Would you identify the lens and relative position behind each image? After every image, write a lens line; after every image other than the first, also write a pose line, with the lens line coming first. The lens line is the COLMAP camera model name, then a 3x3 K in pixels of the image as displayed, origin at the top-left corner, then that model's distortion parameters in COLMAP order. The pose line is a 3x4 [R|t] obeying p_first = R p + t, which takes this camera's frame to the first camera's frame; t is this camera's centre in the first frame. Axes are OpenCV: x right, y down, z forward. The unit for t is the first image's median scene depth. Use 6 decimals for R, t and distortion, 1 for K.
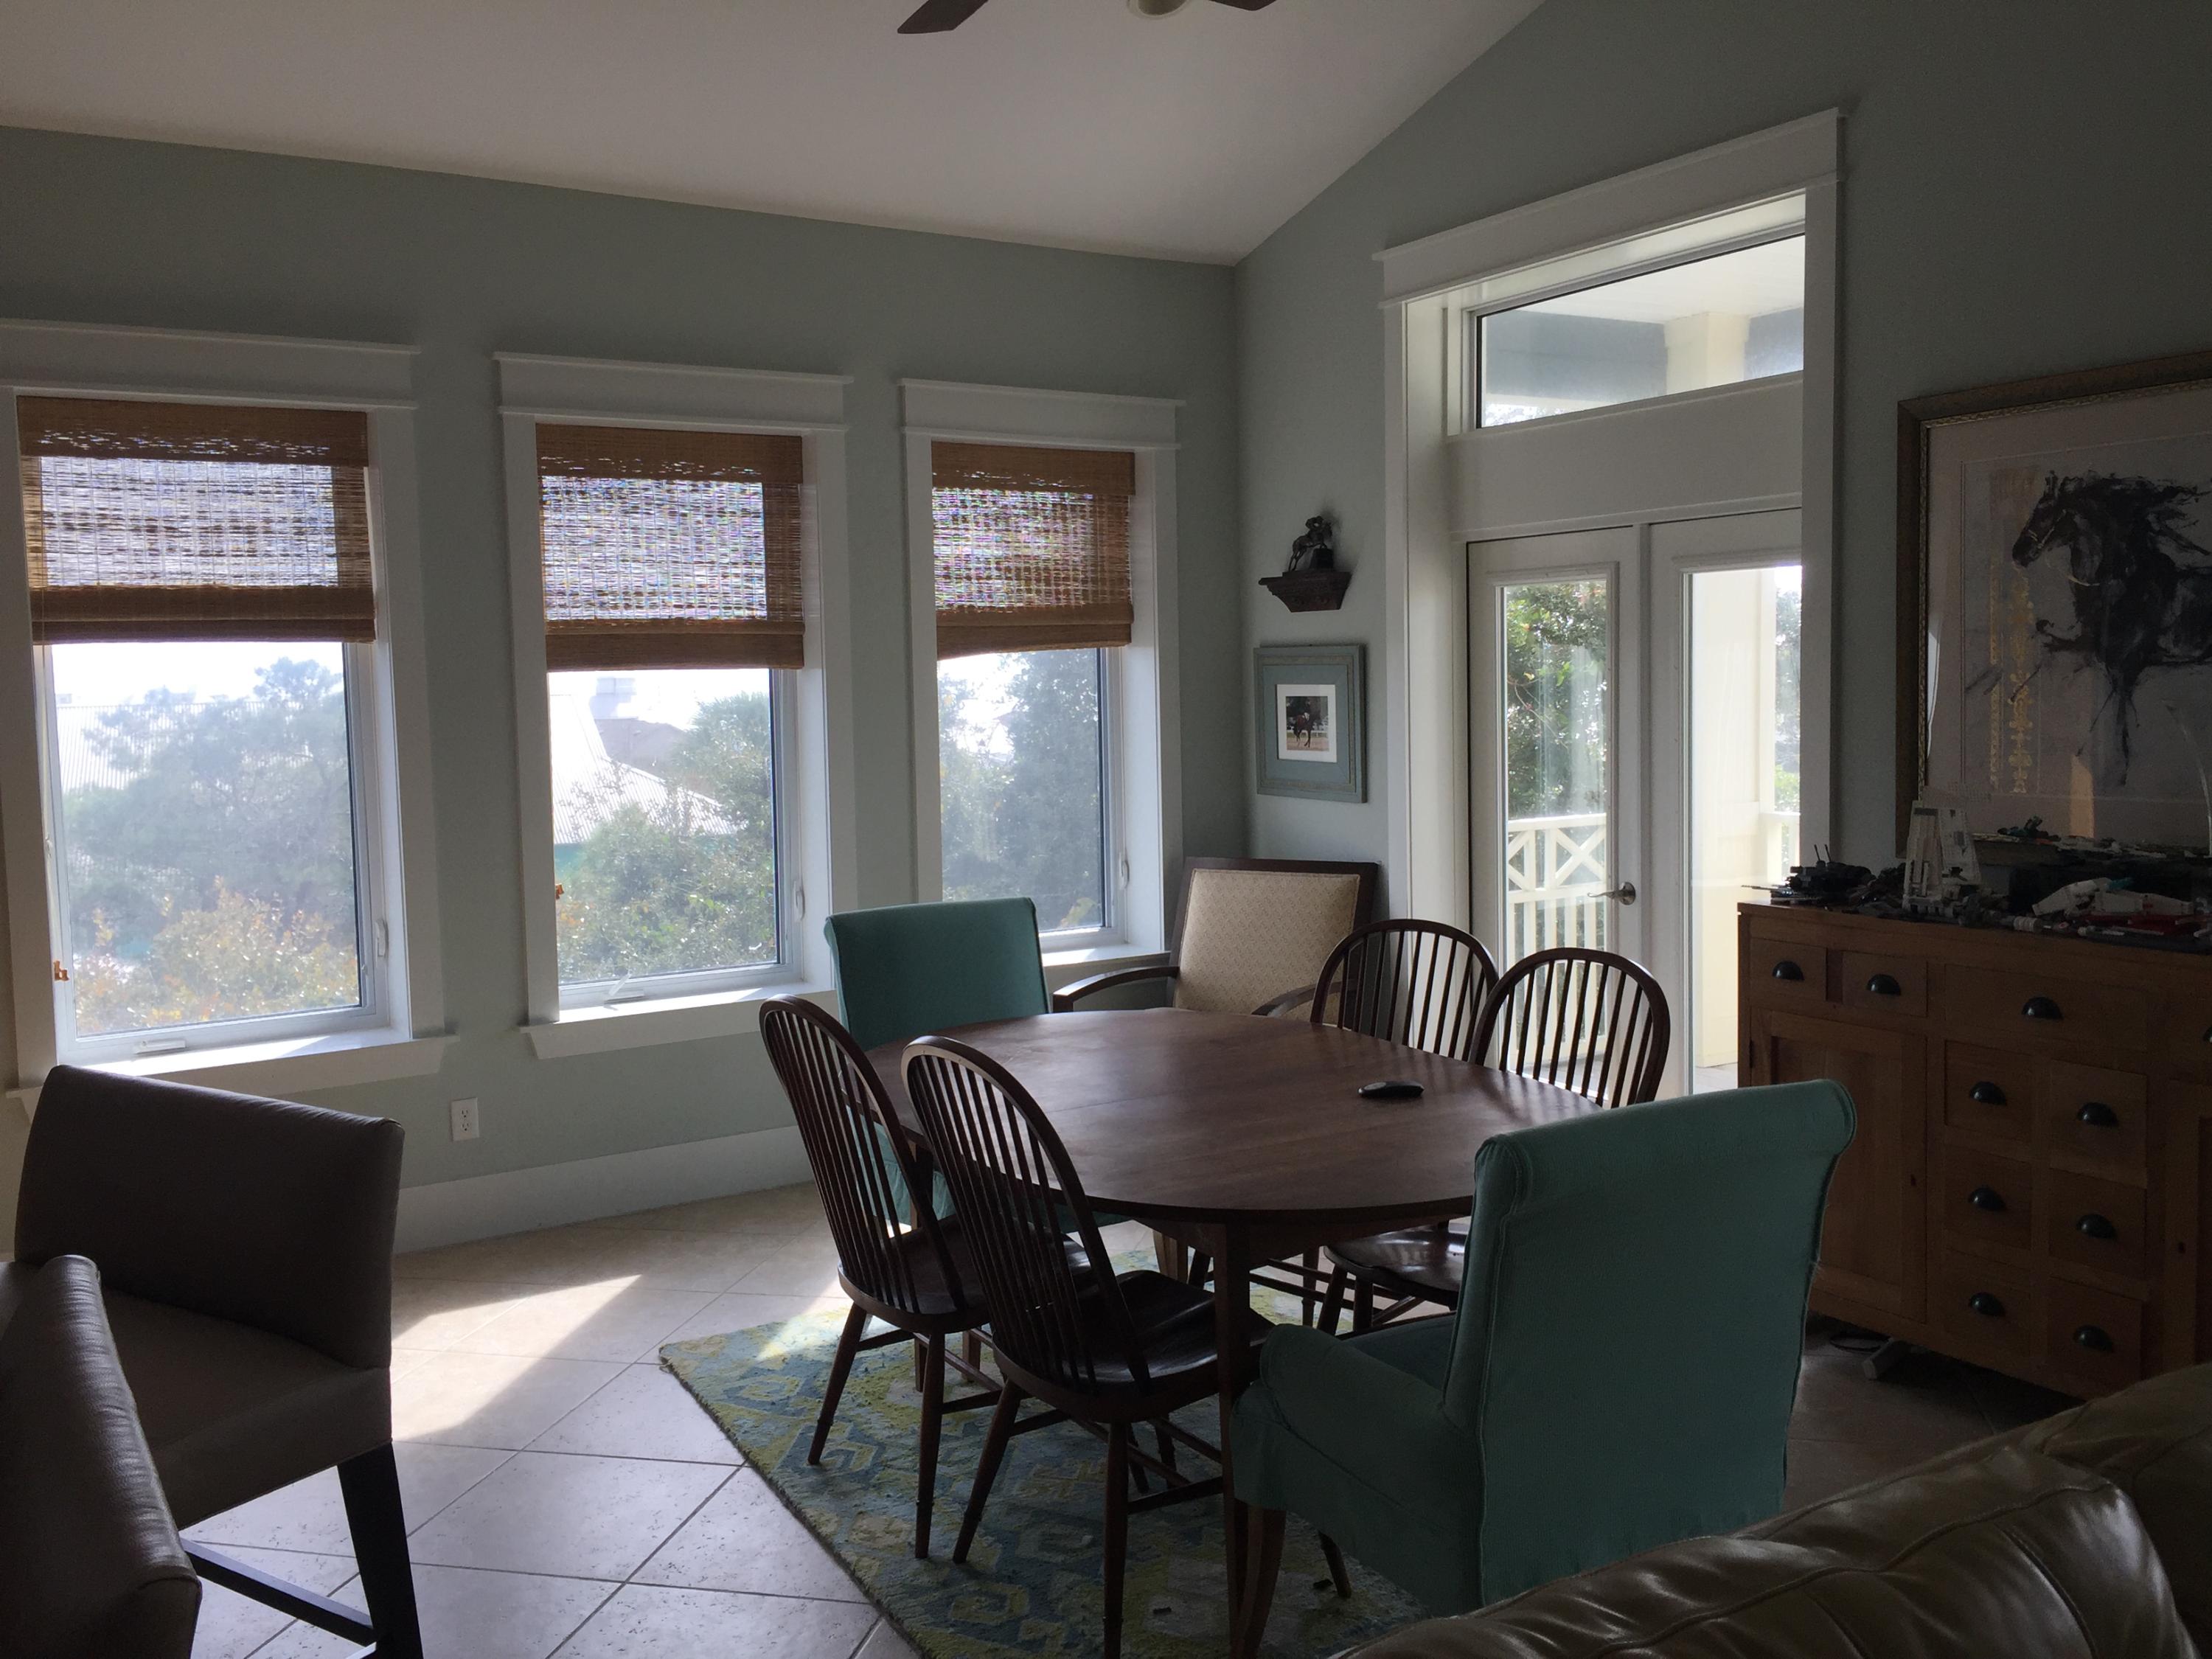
lens RADIAL K [[1908.1, 0, 1105.0], [0, 1908.1, 818.2], [0, 0, 1]] dist [0.017018, -0.000650]
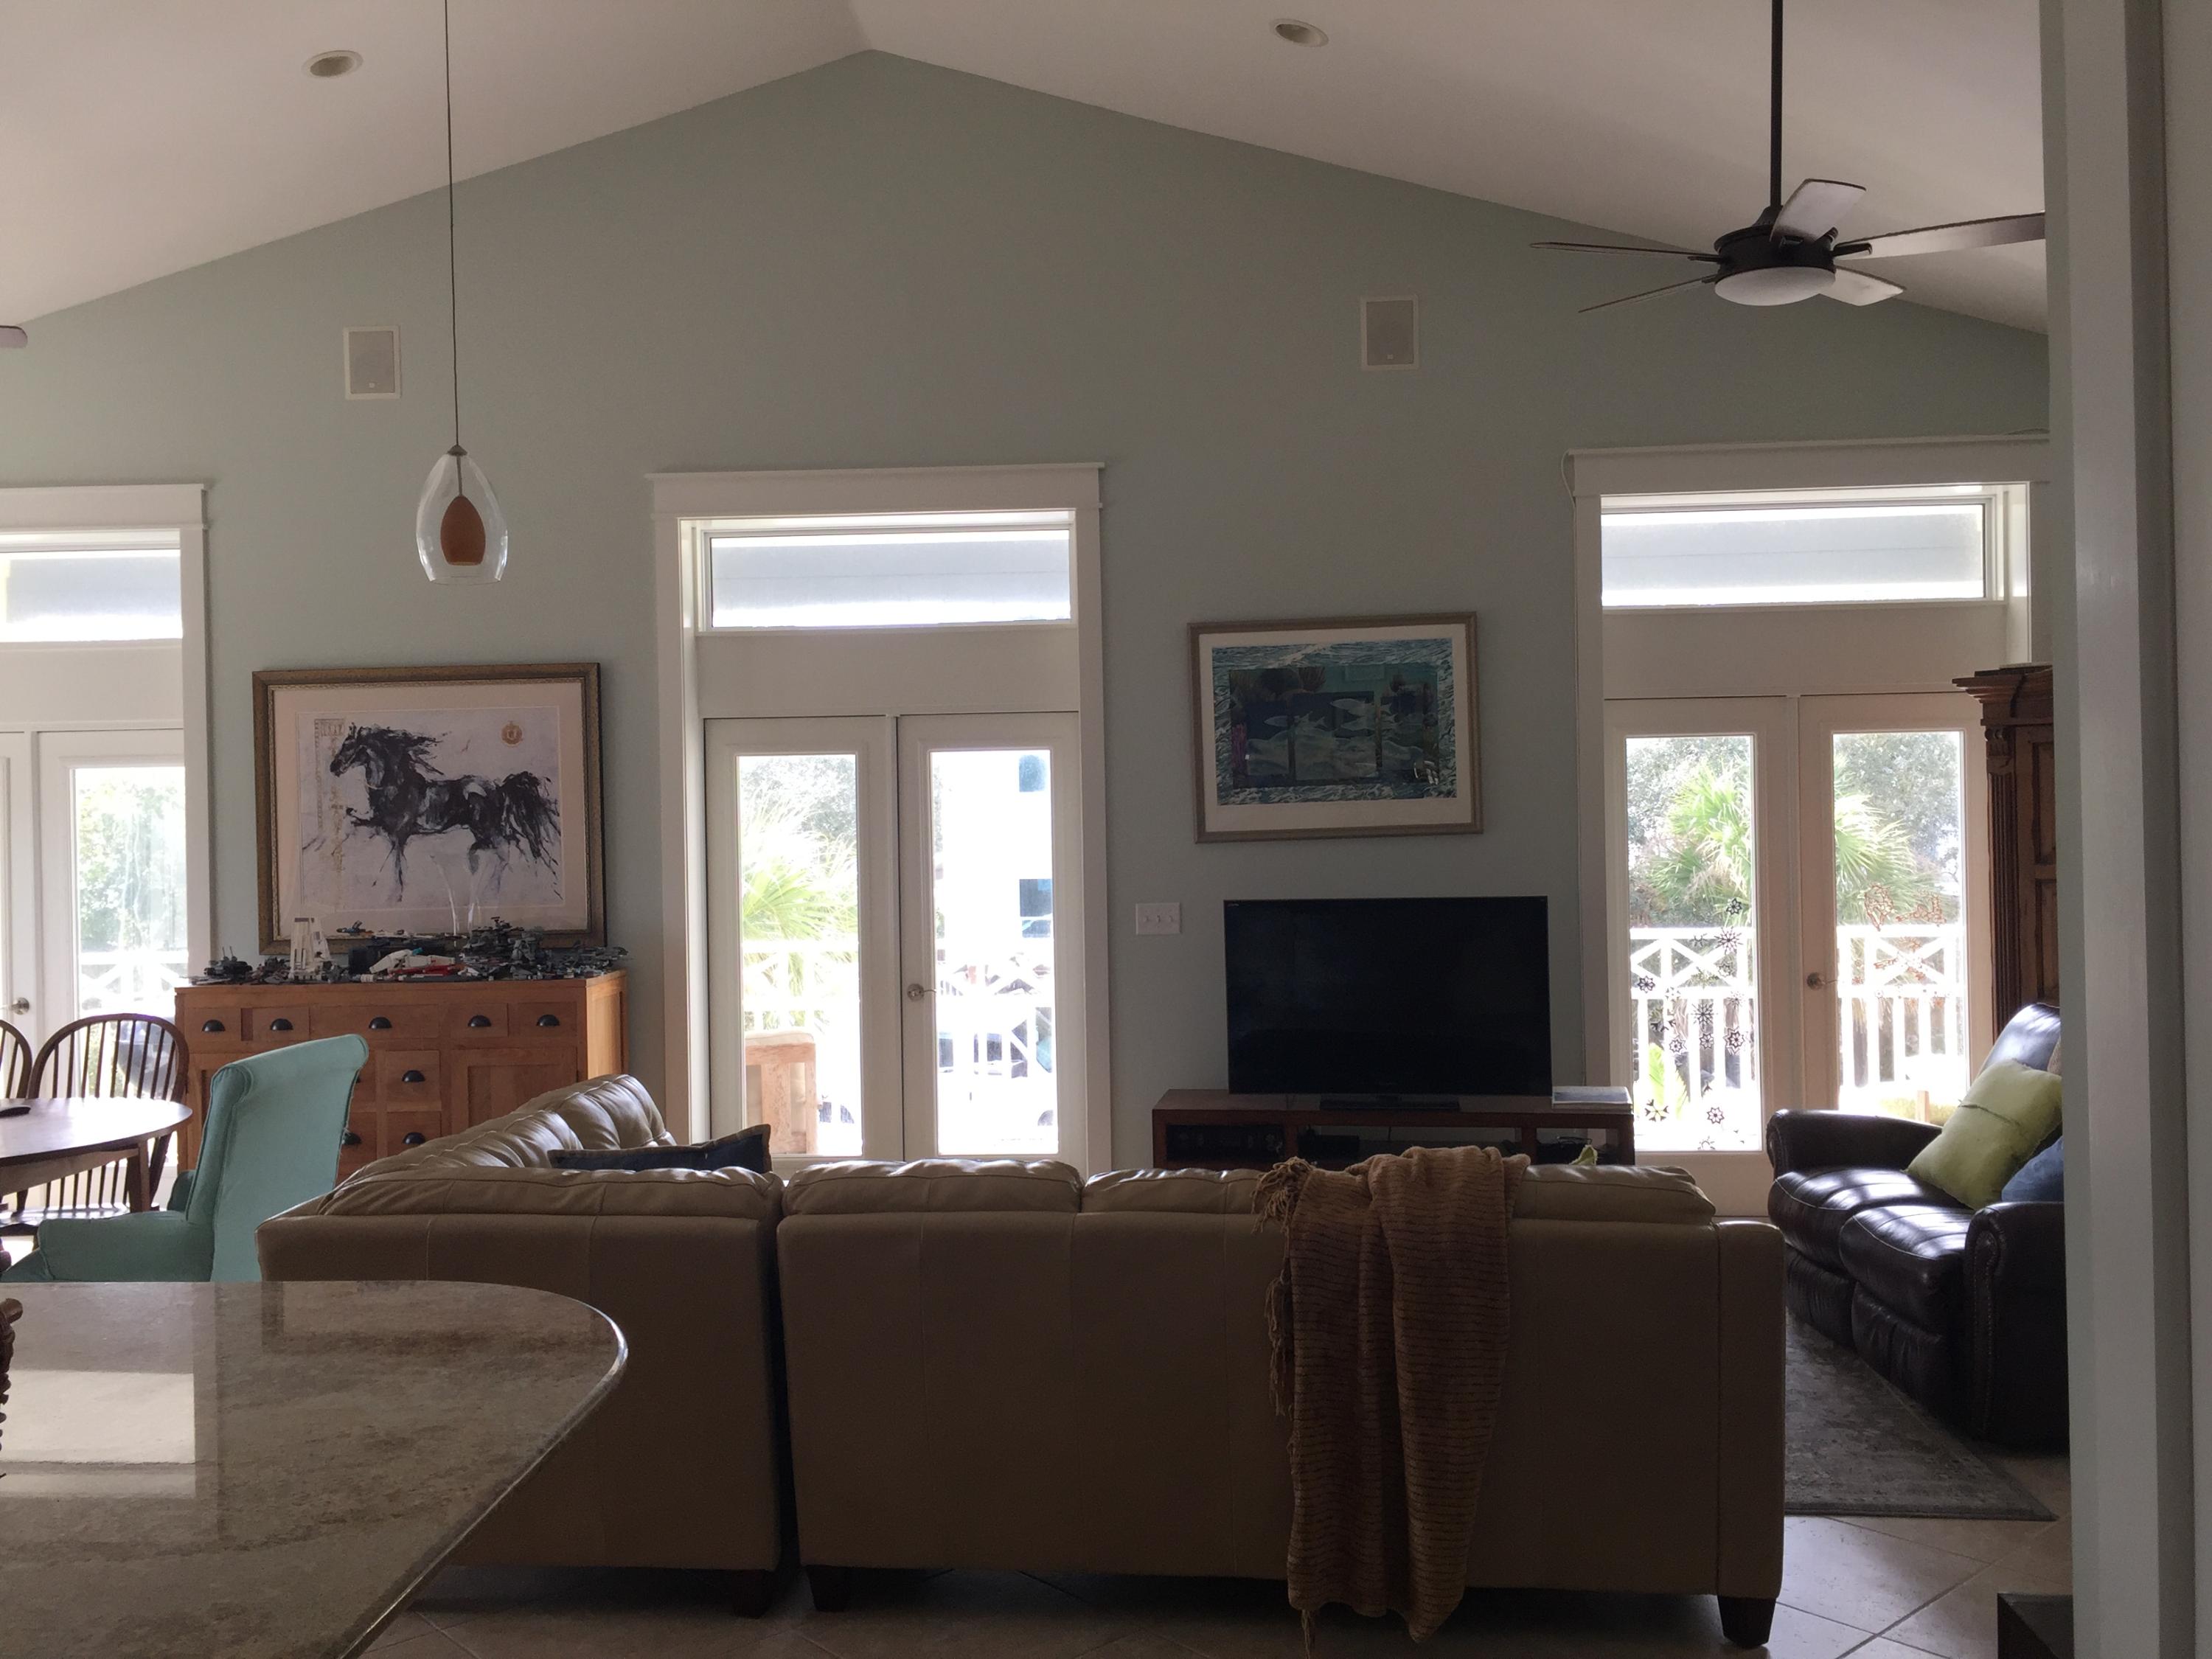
lens RADIAL K [[1908.1, 0, 1103.2], [0, 1908.1, 823.8], [0, 0, 1]] dist [0.017018, -0.000650]
pose [[0.578399, 0.004649, 0.815741, -0.539818], [0.066631, 0.996373, -0.052923, 0.048429], [-0.813028, 0.084965, 0.575991, -0.556729]]
